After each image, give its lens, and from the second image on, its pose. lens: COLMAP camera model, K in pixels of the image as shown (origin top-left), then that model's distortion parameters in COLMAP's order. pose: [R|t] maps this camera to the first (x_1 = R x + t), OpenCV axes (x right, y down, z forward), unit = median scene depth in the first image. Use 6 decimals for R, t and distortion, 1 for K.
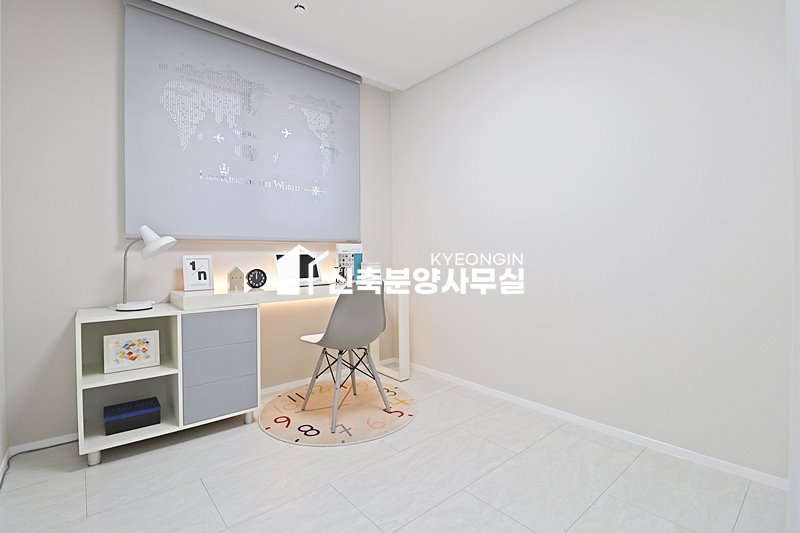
lens RADIAL K [[370.8, 0, 395.9], [0, 370.8, 265.1], [0, 0, 1]] dist [0.000141, -0.010704]
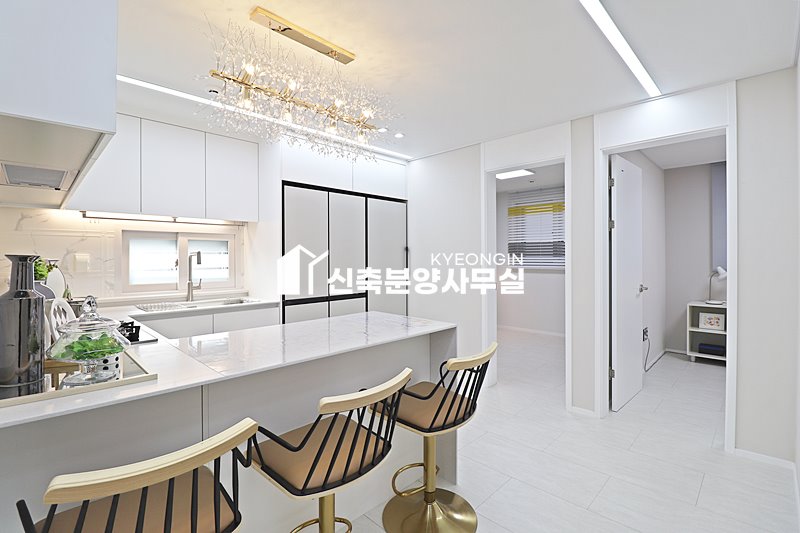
lens RADIAL K [[370.8, 0, 393.9], [0, 370.8, 257.8], [0, 0, 1]] dist [0.000141, -0.010704]
pose [[0.092434, -0.001772, -0.995717, 1.424183], [-0.007725, 0.999967, -0.002497, -0.146662], [0.995689, 0.007923, 0.092418, -1.215057]]
